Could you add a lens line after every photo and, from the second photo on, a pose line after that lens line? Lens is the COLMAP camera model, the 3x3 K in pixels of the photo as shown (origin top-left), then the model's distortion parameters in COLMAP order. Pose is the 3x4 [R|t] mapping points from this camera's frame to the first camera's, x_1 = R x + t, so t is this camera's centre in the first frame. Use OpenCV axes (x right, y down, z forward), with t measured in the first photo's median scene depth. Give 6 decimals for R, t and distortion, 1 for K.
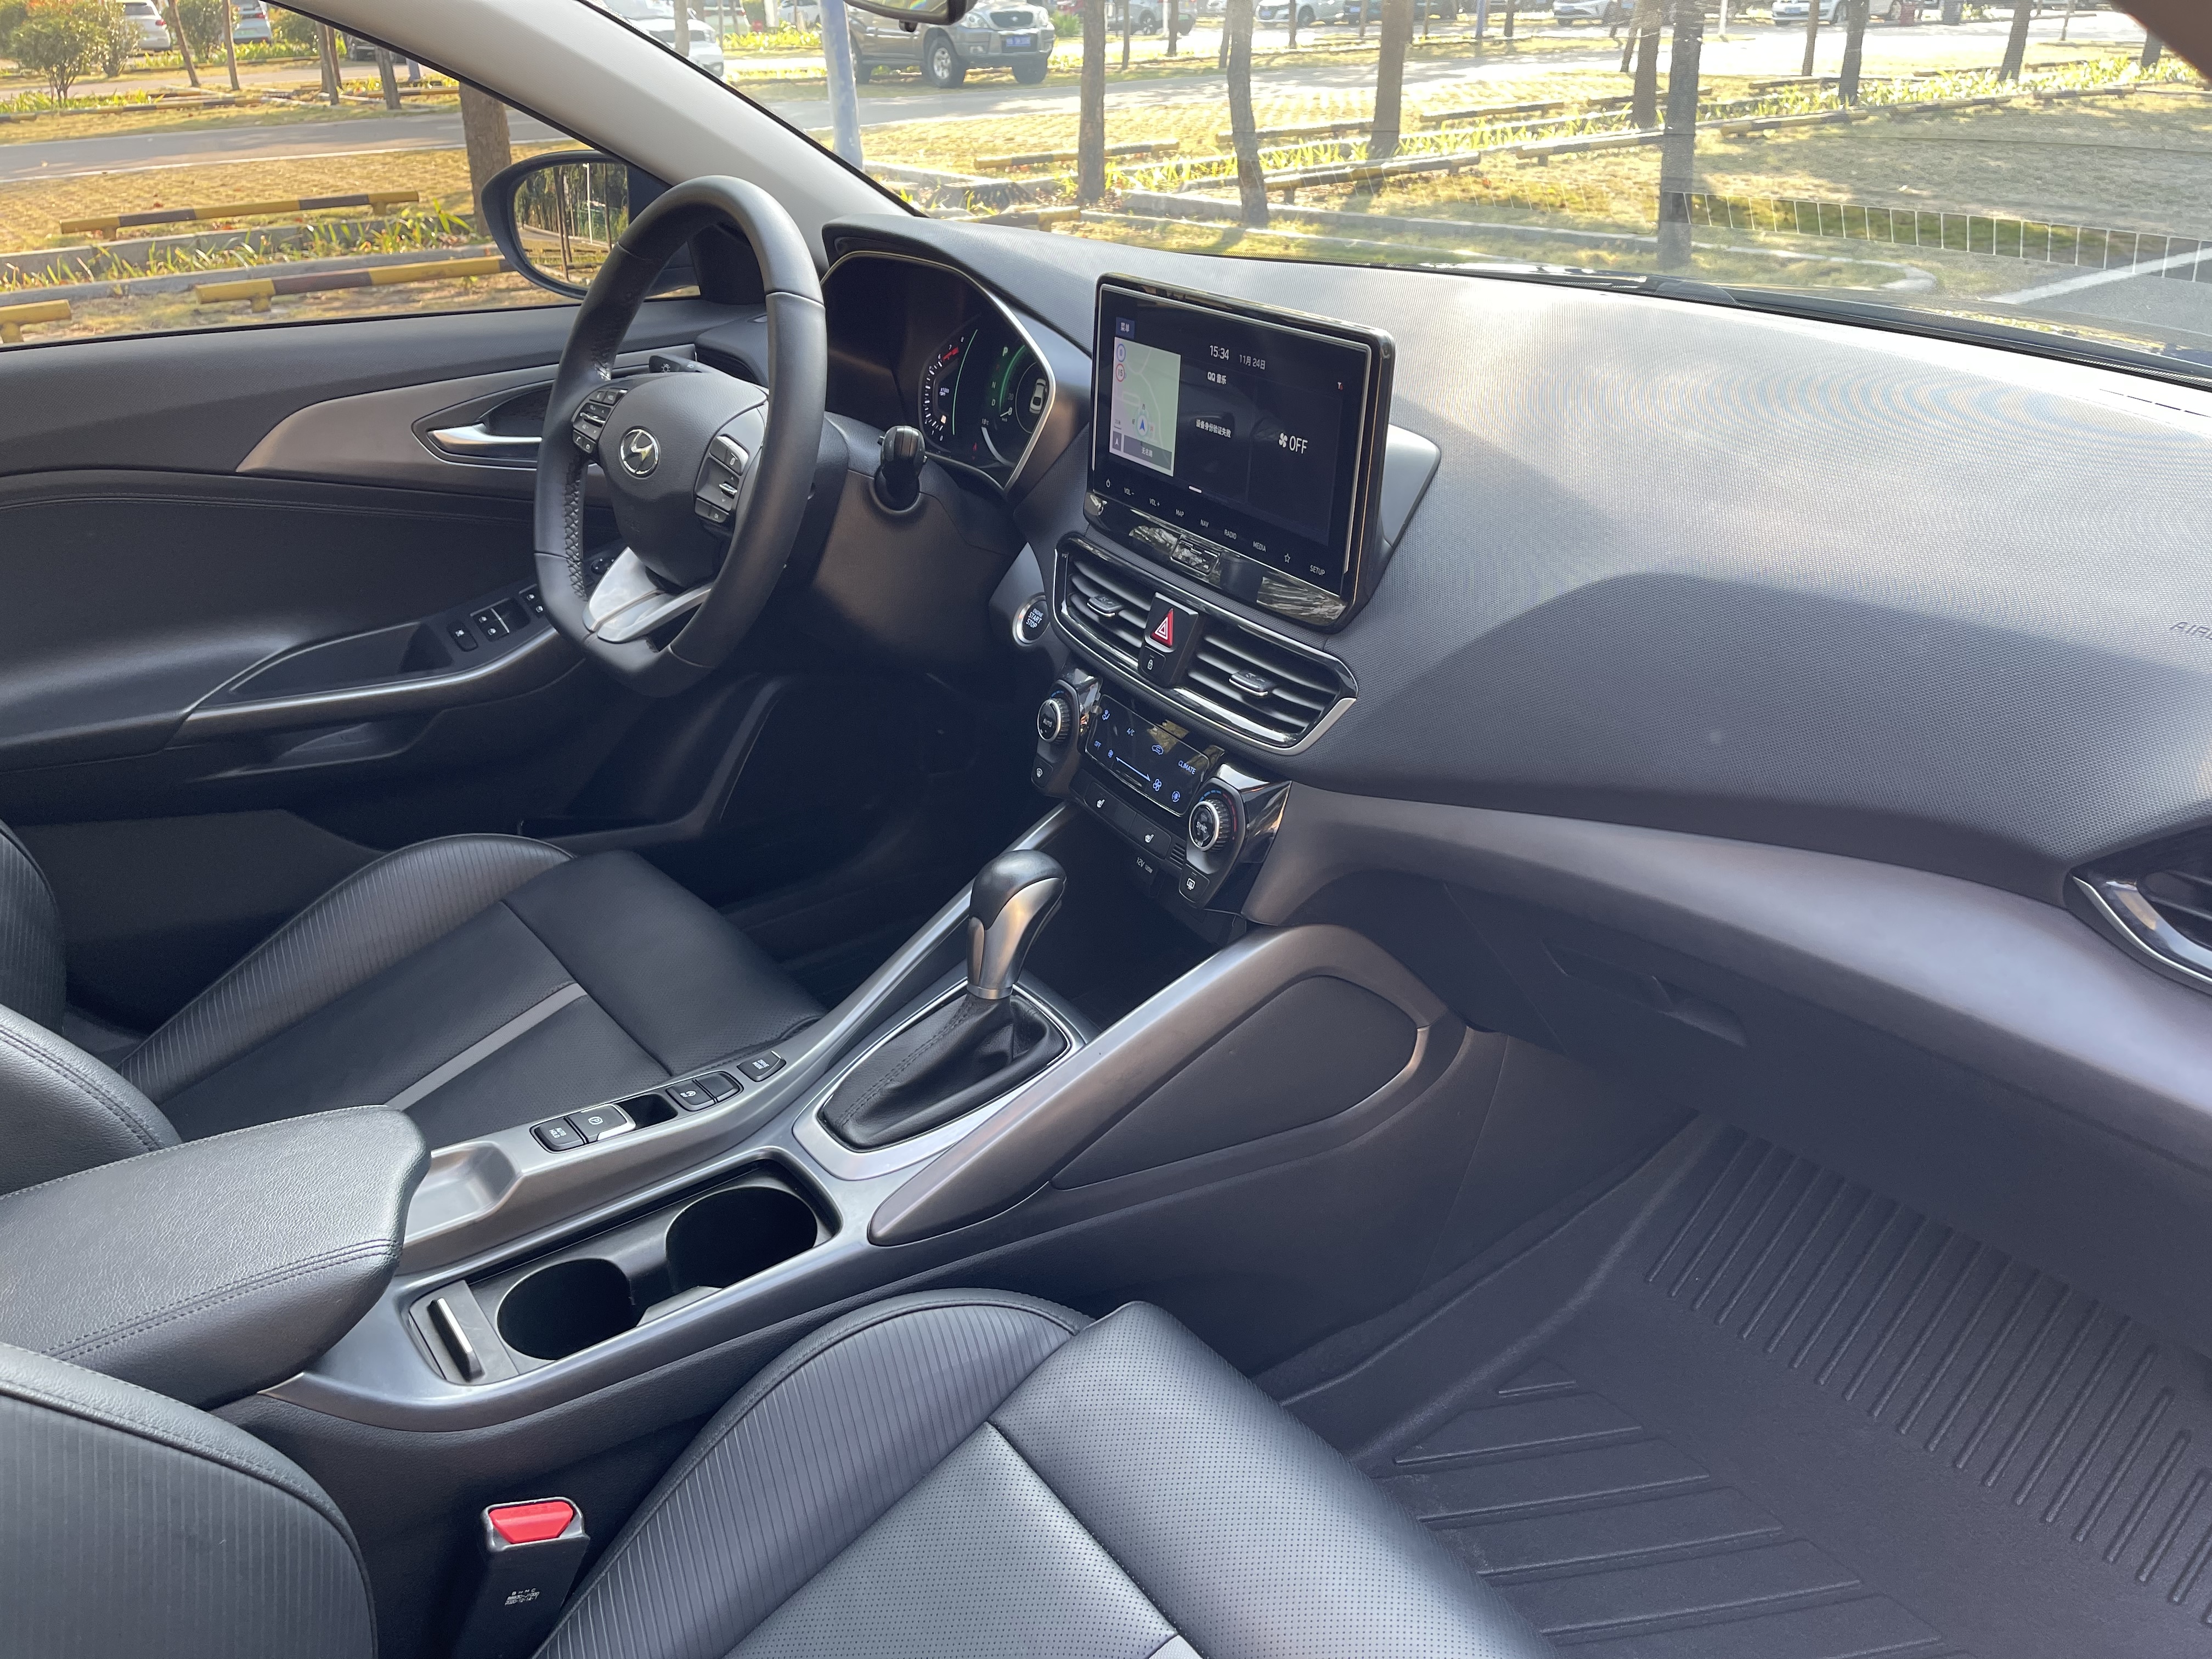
lens RADIAL K [[1673.3, 0, 1091.9], [0, 1673.3, 814.6], [0, 0, 1]] dist [0.072290, -0.096662]
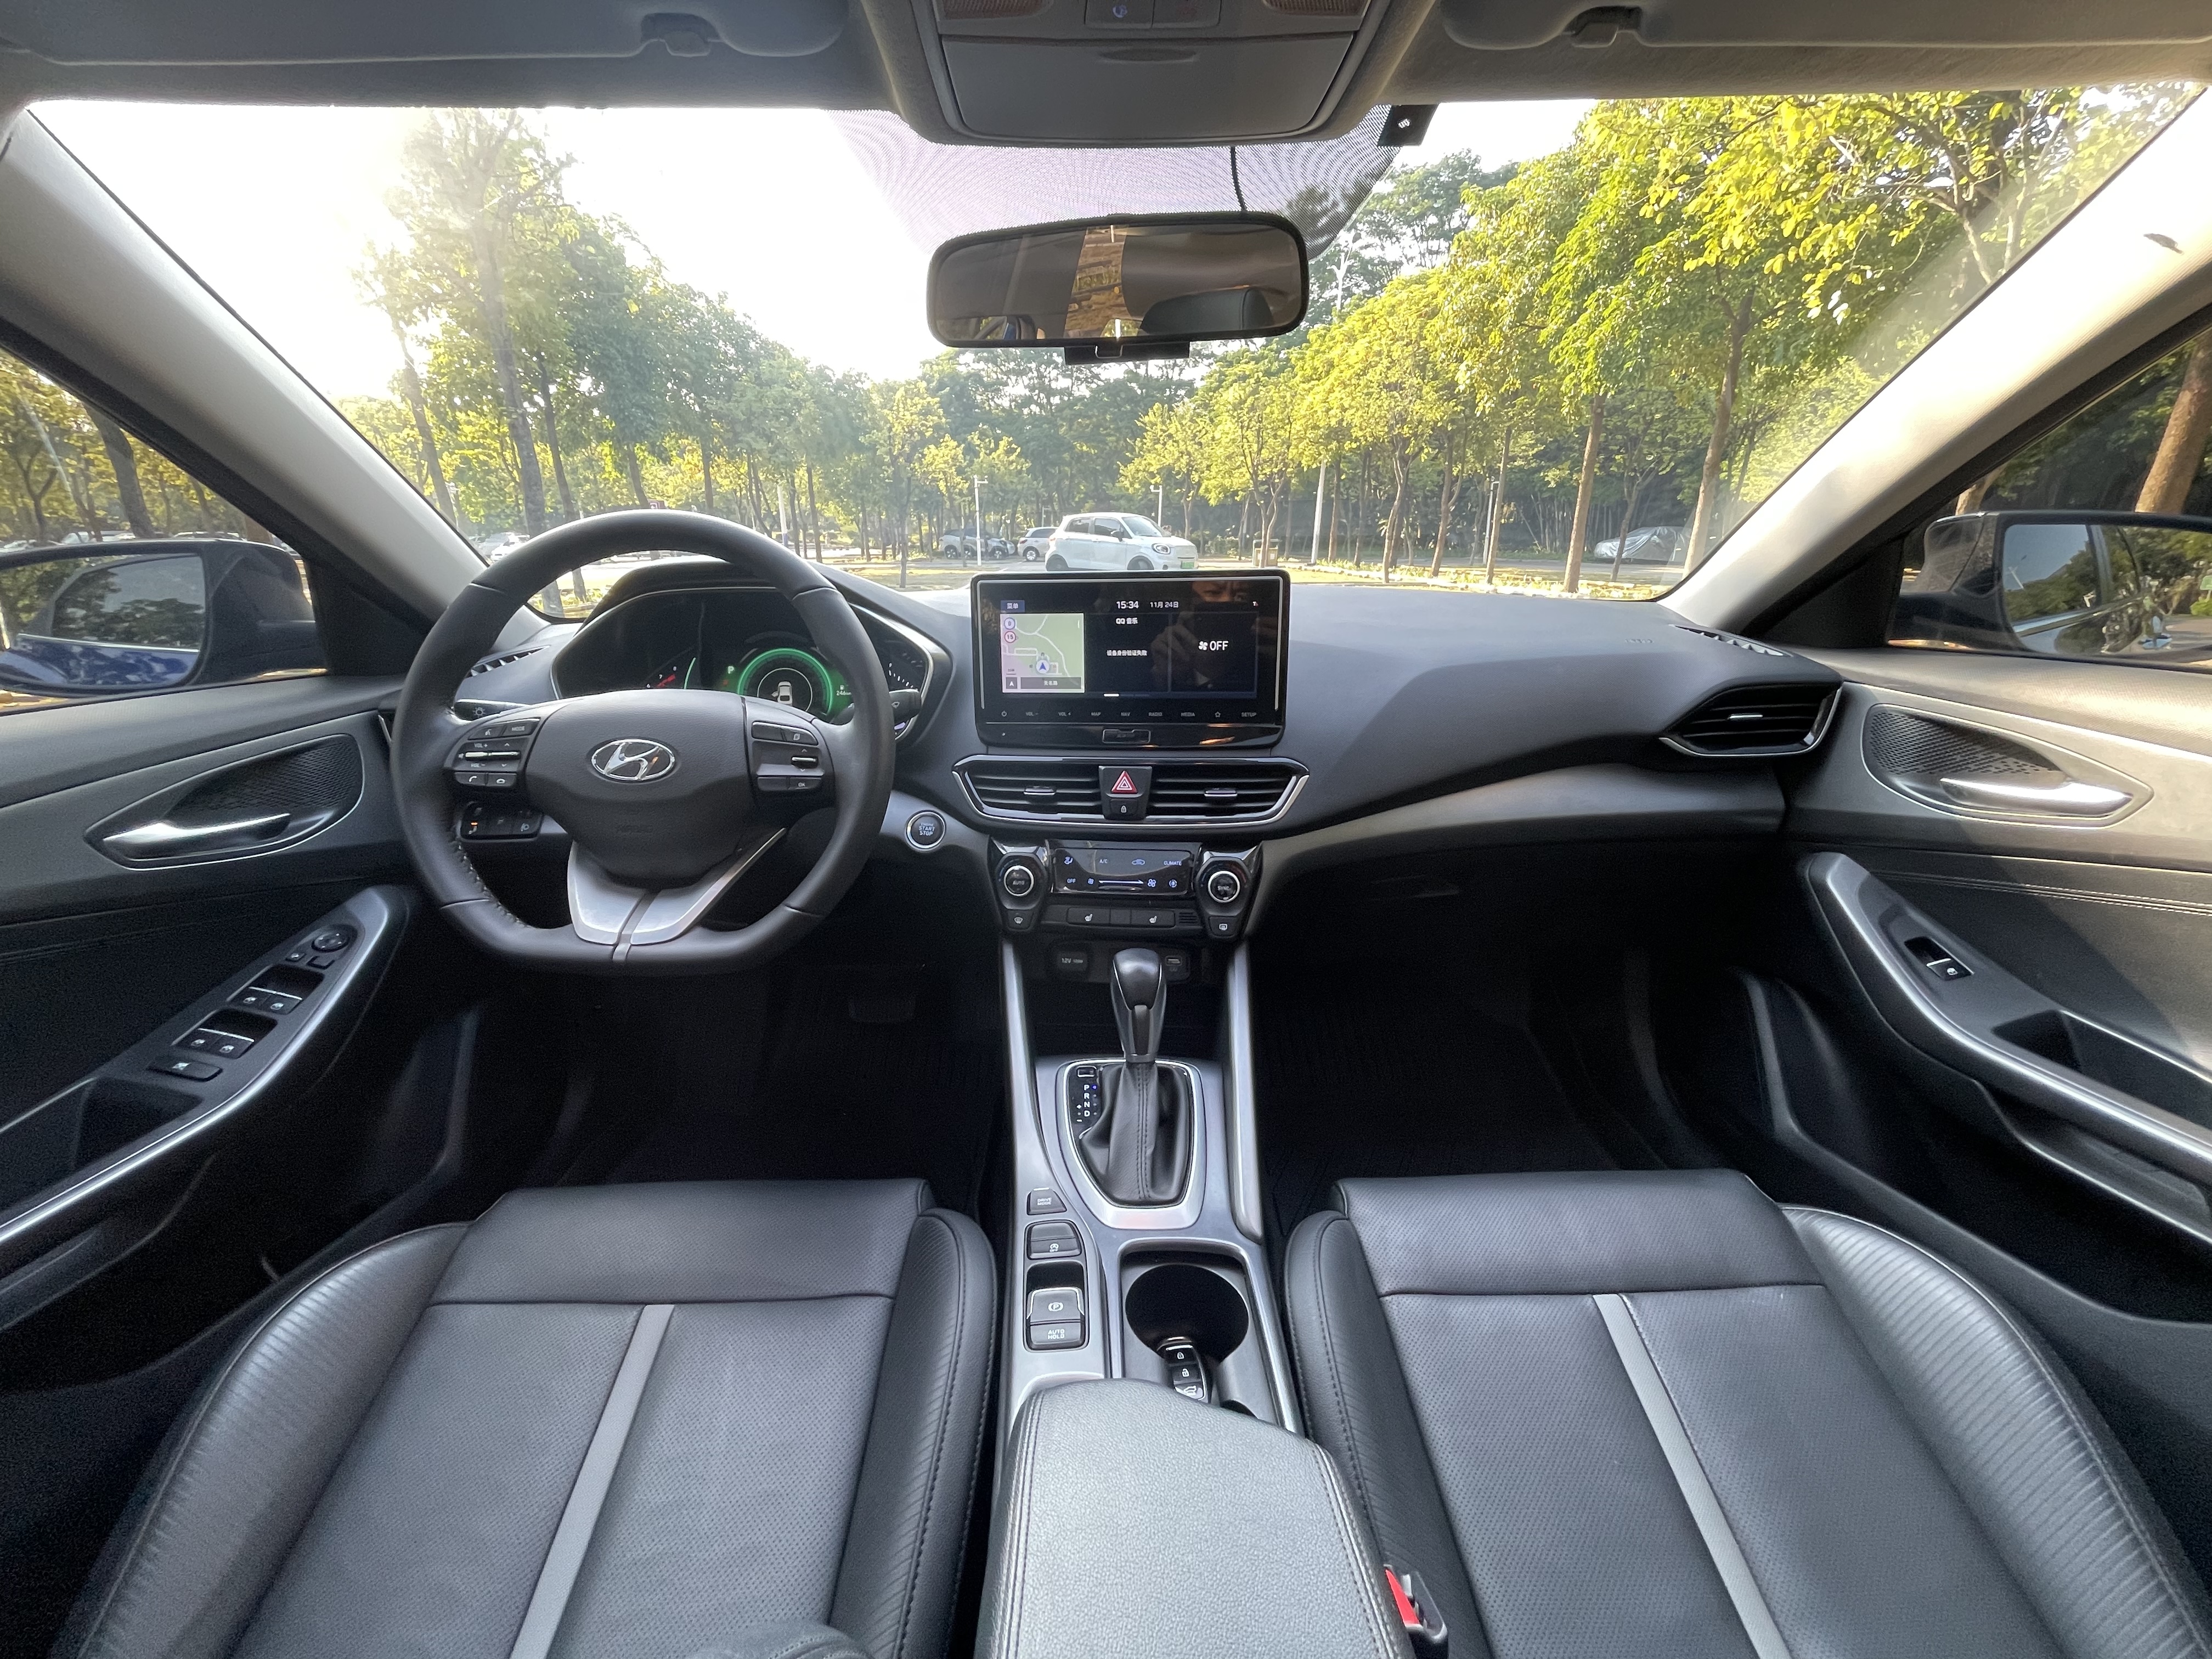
lens RADIAL K [[890.4, 0, 1101.0], [0, 890.4, 822.9], [0, 0, 1]] dist [-0.006766, 0.000591]
pose [[0.586368, -0.230809, 0.776466, -0.506474], [0.348206, 0.937287, 0.015658, -0.082400], [-0.731386, 0.261189, 0.629964, 0.431728]]
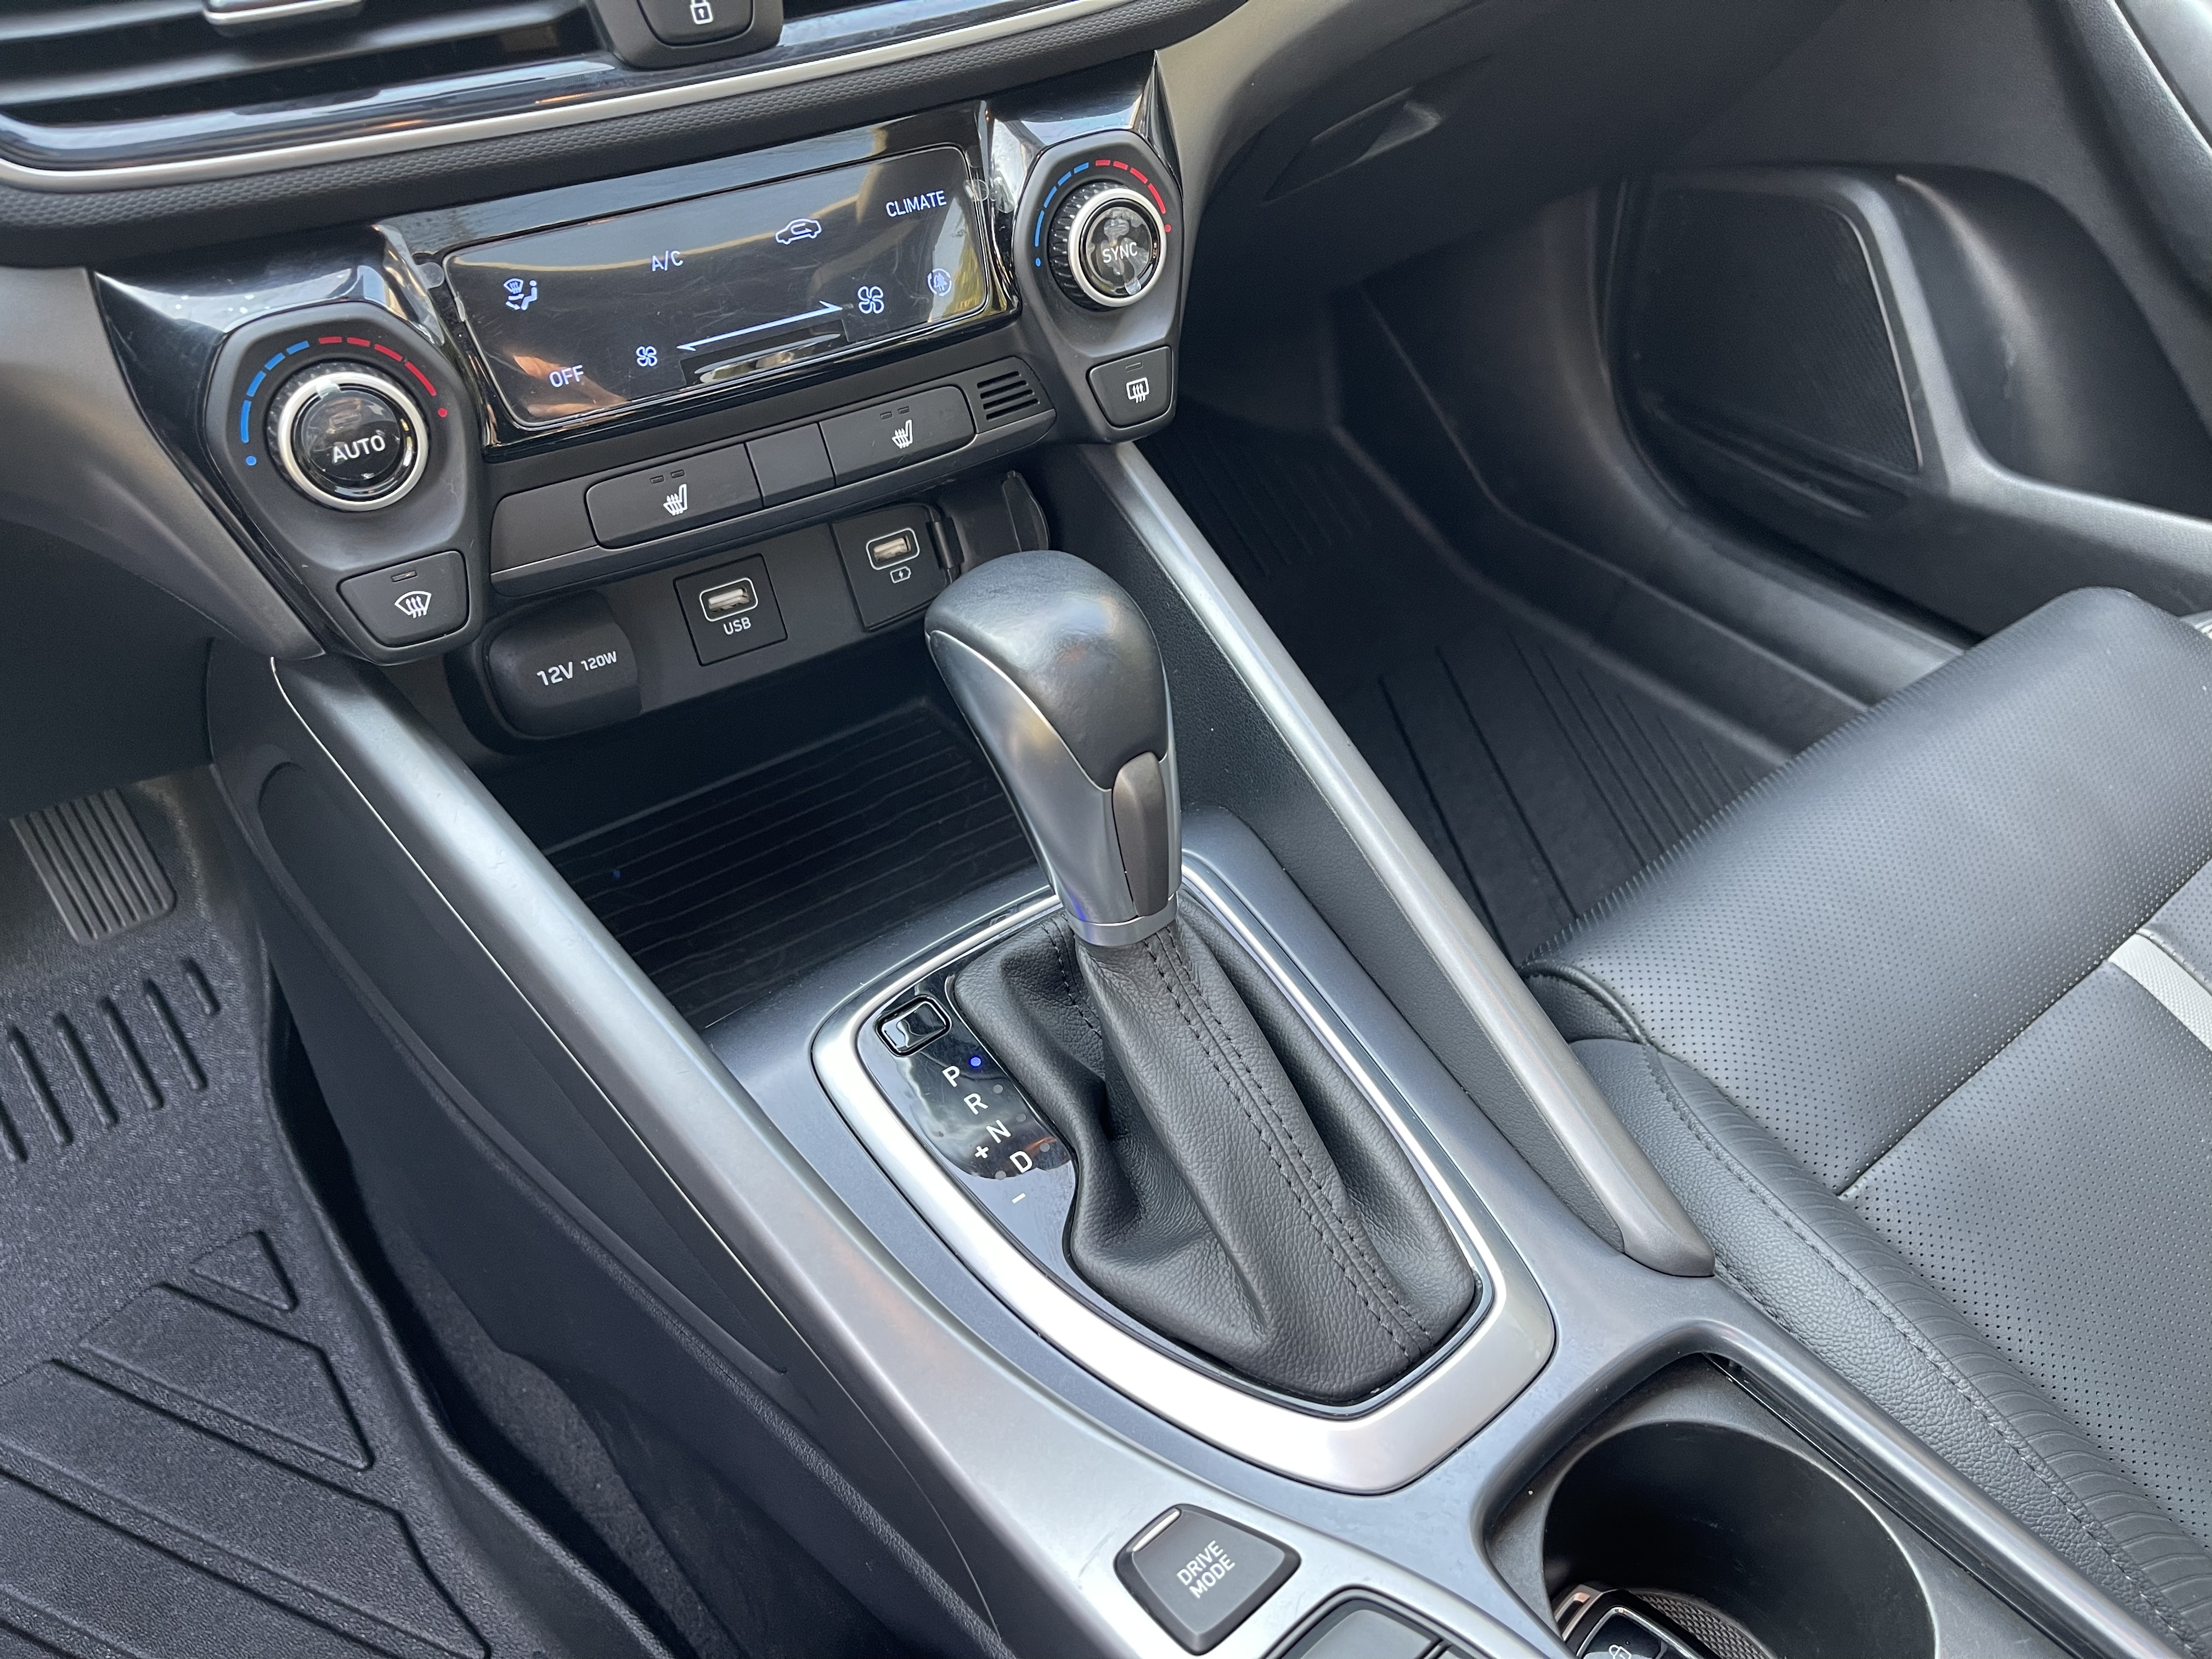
lens RADIAL K [[1673.3, 0, 1111.7], [0, 1673.3, 782.9], [0, 0, 1]] dist [0.072290, -0.096662]
pose [[-0.044001, -0.626279, 0.778356, -0.295761], [0.434549, 0.689548, 0.579388, -0.123689], [-0.899573, 0.363728, 0.241808, 0.751463]]
